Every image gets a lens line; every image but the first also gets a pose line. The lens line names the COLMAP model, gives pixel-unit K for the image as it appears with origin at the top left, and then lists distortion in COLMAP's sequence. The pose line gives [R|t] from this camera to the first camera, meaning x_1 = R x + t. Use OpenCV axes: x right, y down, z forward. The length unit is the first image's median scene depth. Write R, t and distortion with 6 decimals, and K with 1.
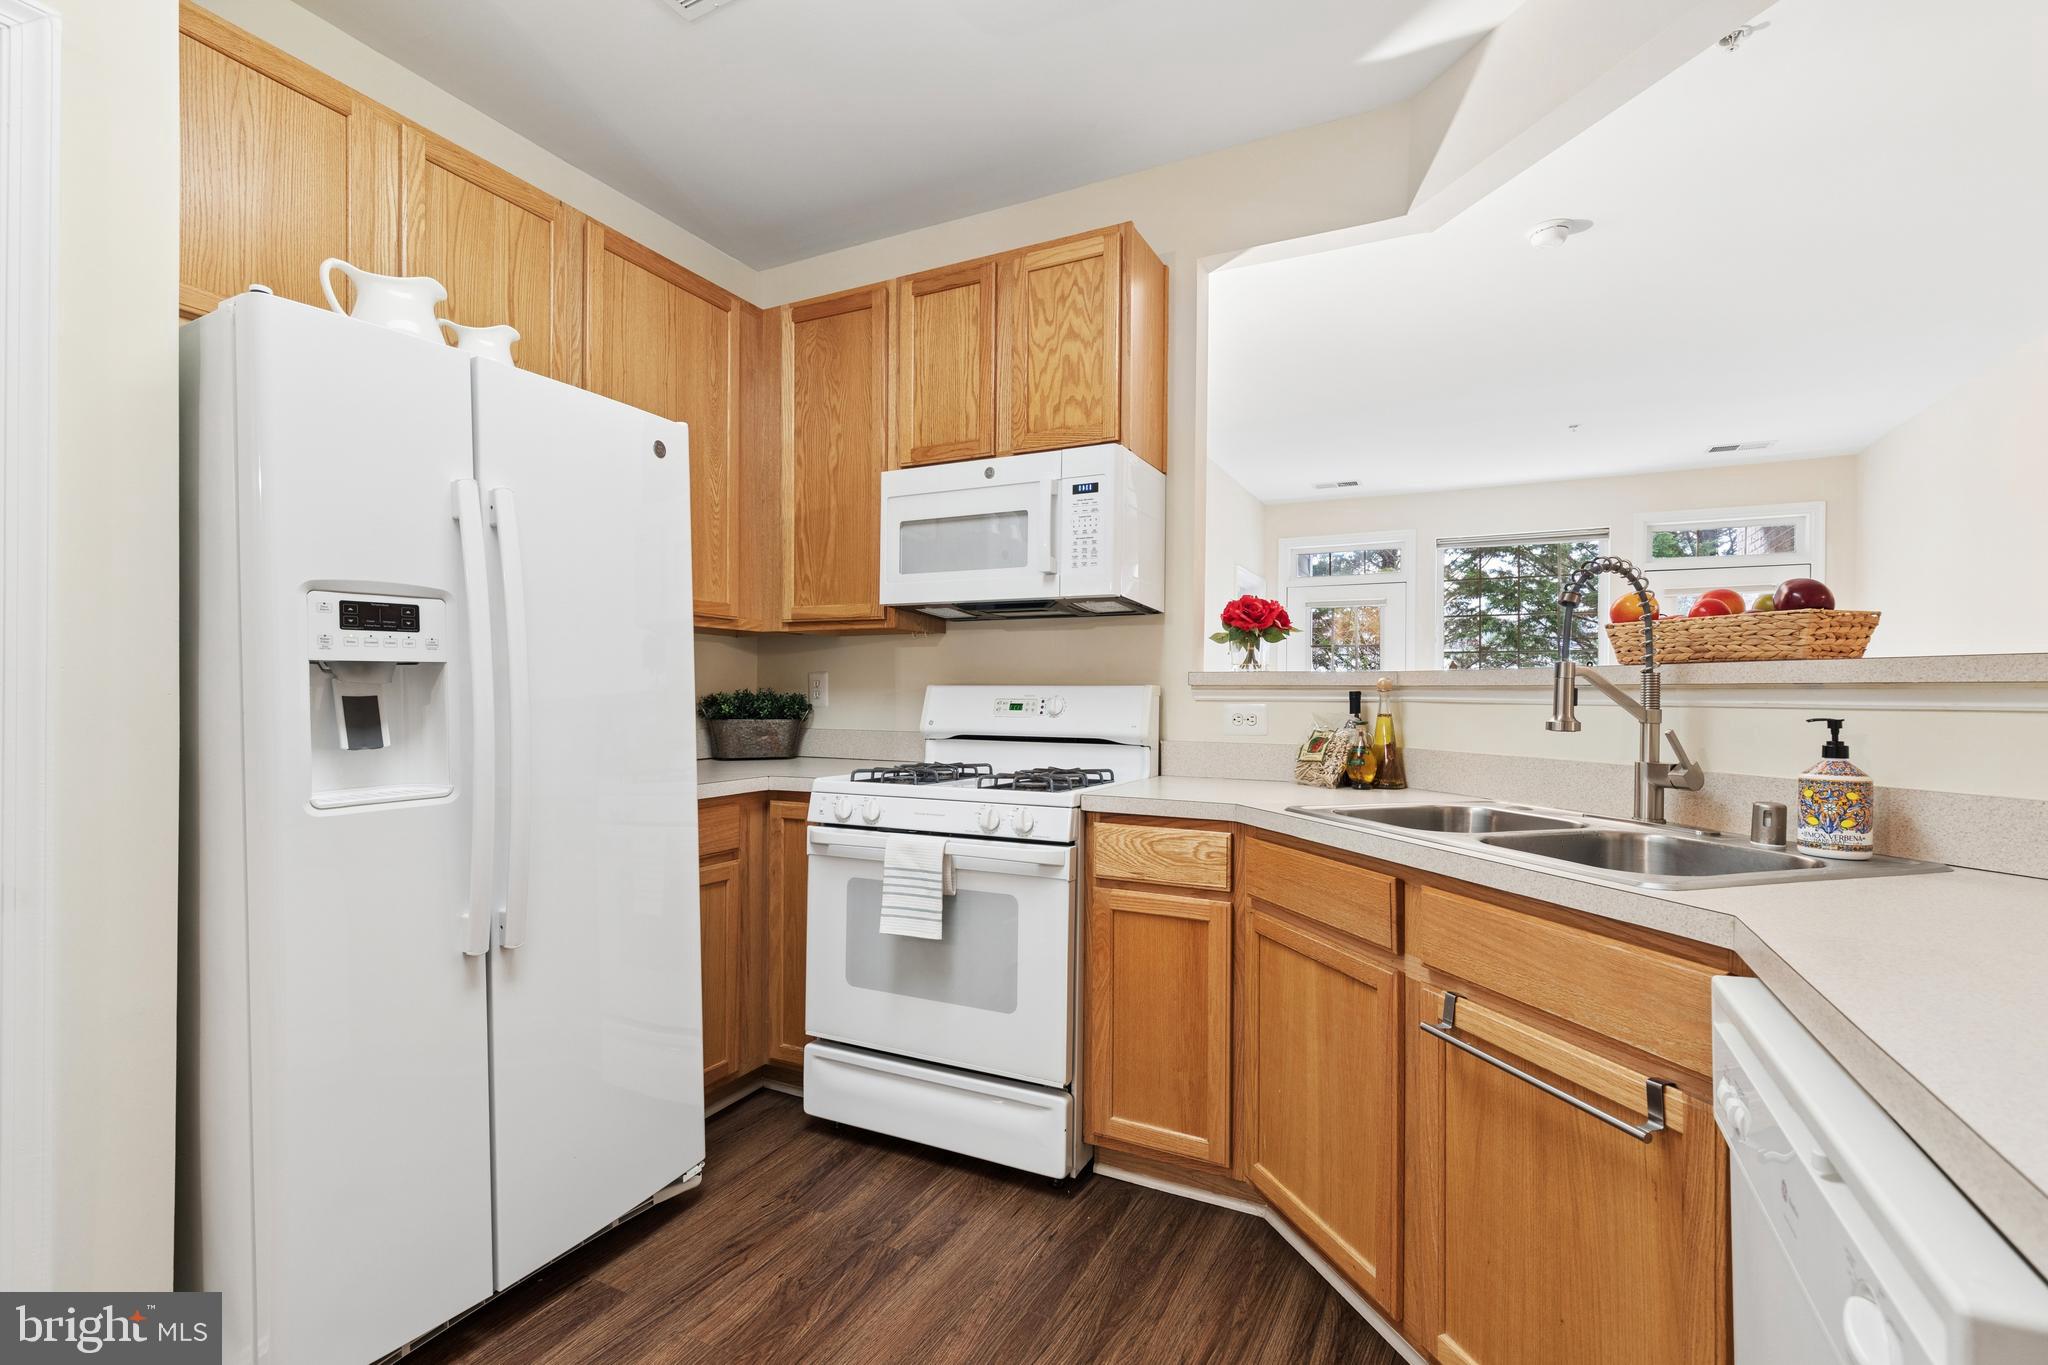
lens RADIAL K [[925.4, 0, 1020.8], [0, 925.4, 687.1], [0, 0, 1]] dist [0.001344, 0.000631]
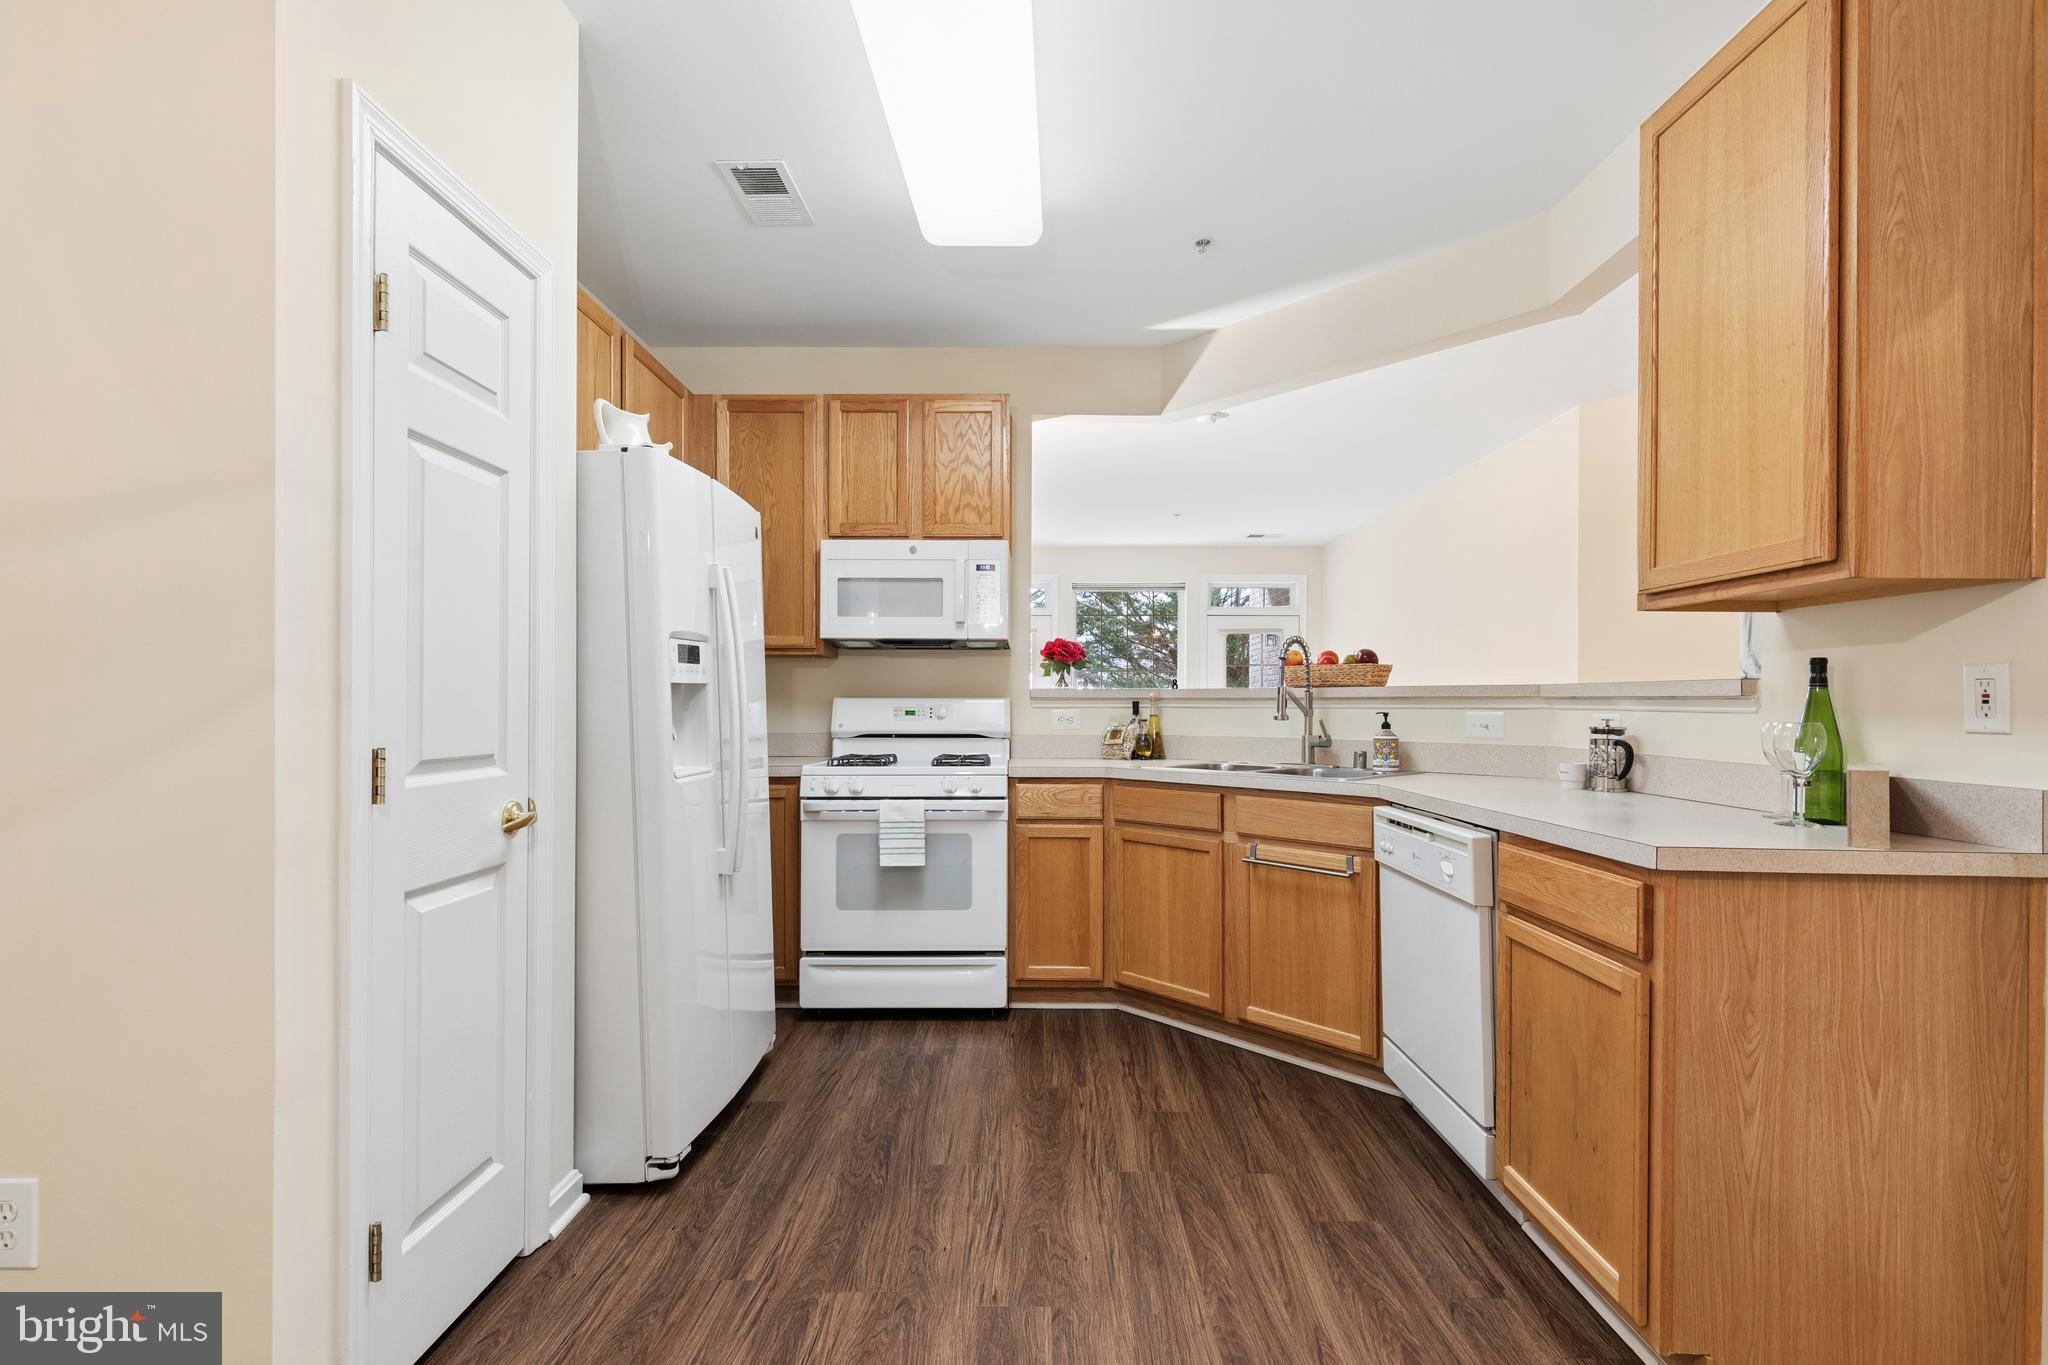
lens RADIAL K [[925.4, 0, 1027.7], [0, 925.4, 693.3], [0, 0, 1]] dist [0.001344, 0.000631]
pose [[0.896706, 0.001666, 0.442623, -0.605241], [0.000622, 0.999987, -0.005024, -0.001897], [-0.442626, 0.004780, 0.896694, -0.435049]]
